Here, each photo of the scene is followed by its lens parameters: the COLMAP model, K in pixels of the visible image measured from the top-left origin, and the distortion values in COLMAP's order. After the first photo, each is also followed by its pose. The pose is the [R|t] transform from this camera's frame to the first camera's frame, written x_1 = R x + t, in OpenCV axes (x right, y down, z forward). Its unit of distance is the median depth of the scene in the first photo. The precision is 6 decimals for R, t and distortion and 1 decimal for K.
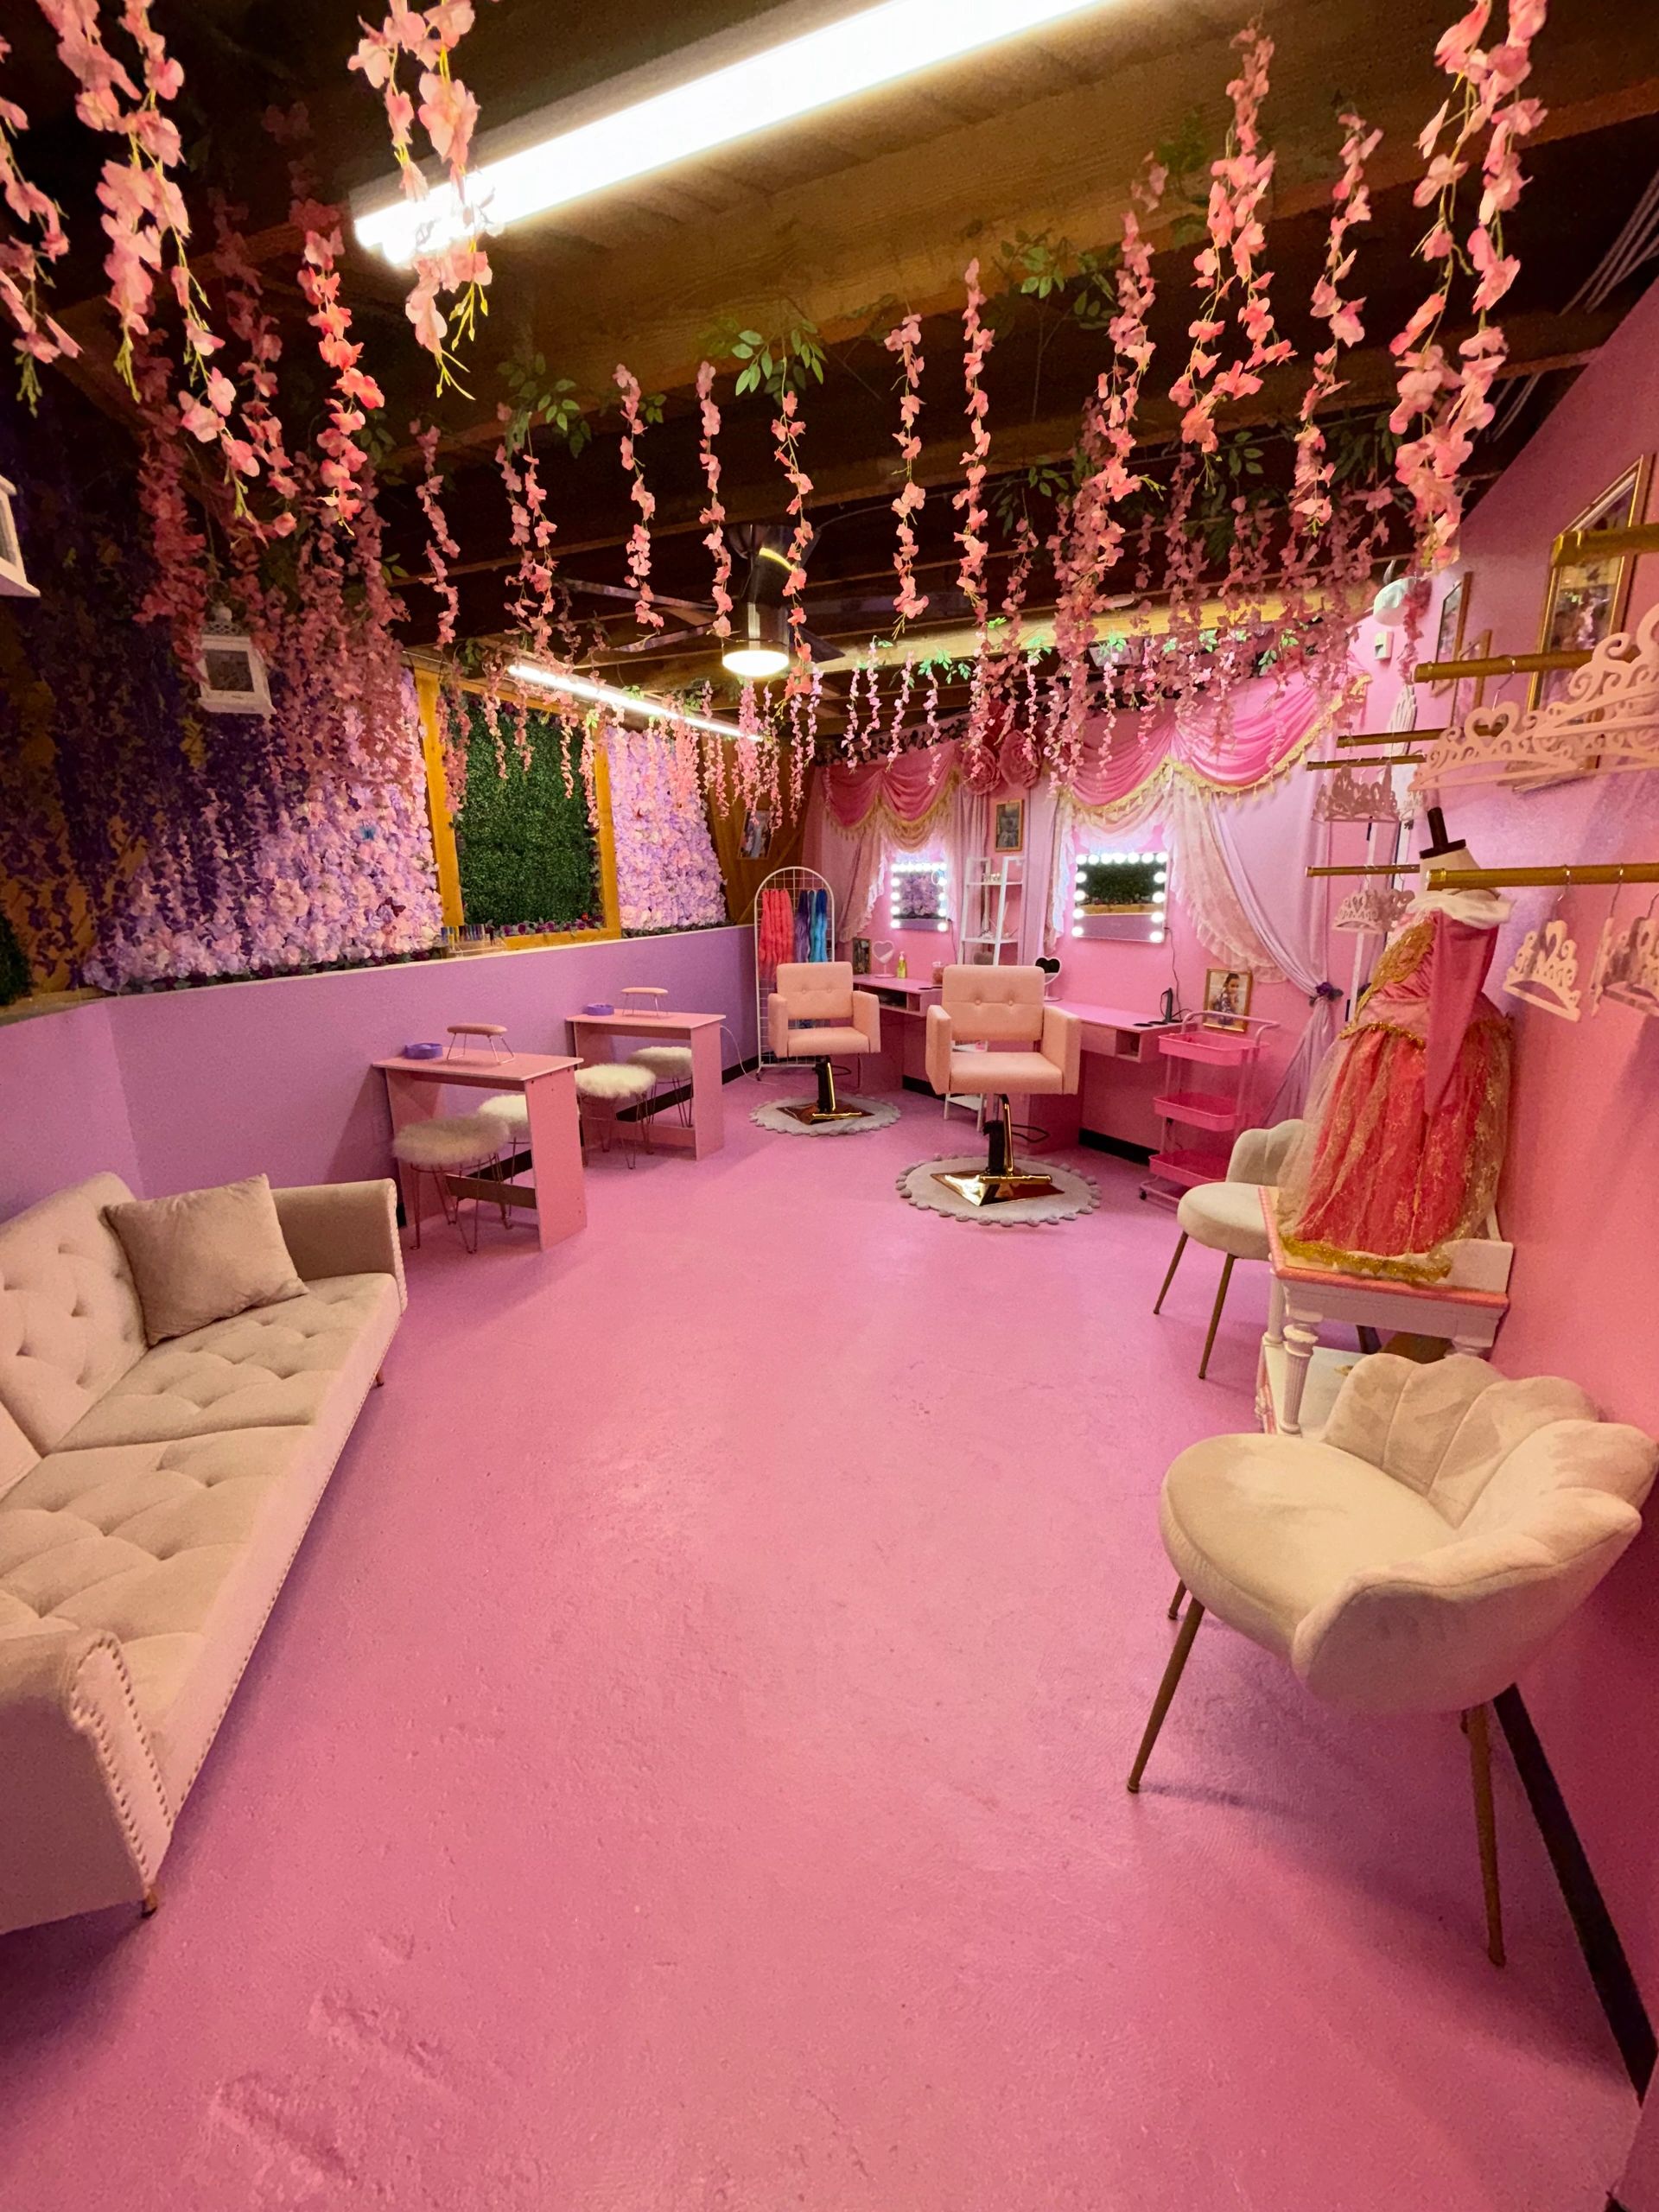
lens RADIAL K [[883.1, 0, 829.4], [0, 883.1, 1106.0], [0, 0, 1]] dist [-0.001481, 0.000144]
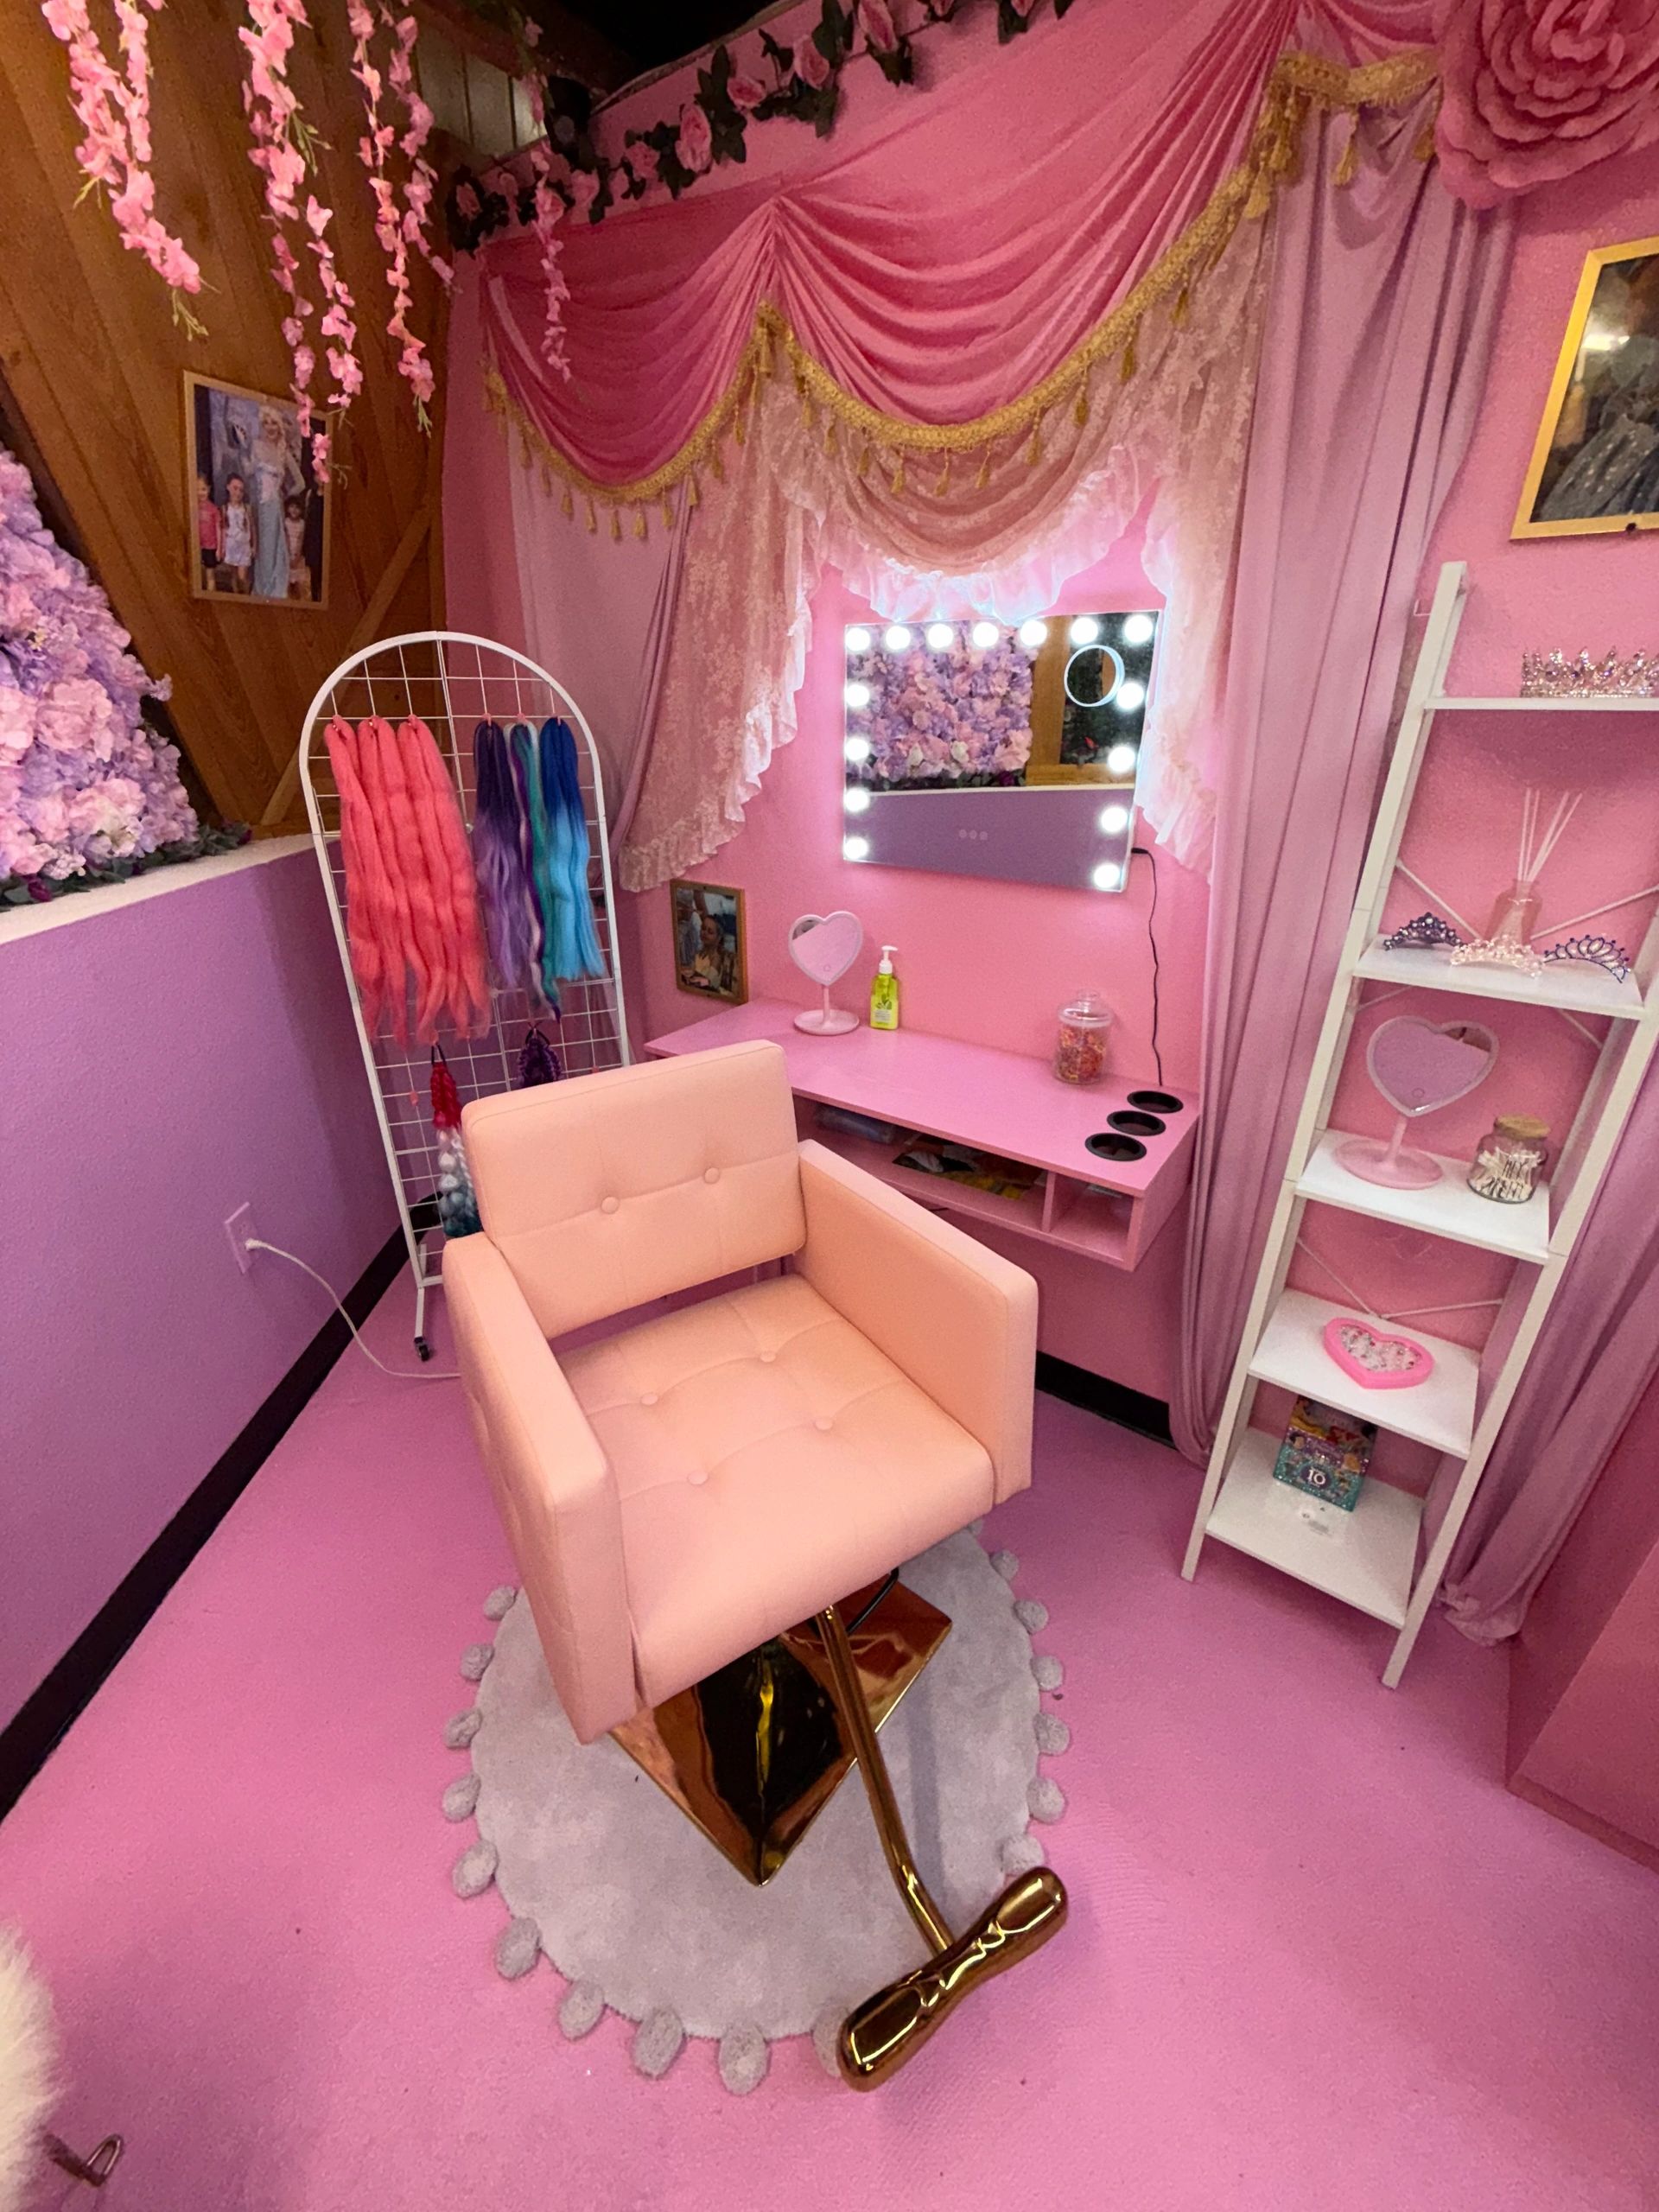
lens RADIAL K [[883.1, 0, 828.9], [0, 883.1, 1103.5], [0, 0, 1]] dist [-0.001481, 0.000144]
pose [[0.923008, -0.148496, 0.354973, -0.046641], [0.084461, 0.978221, 0.189603, -0.169671], [-0.375398, -0.145024, 0.915448, 0.683228]]
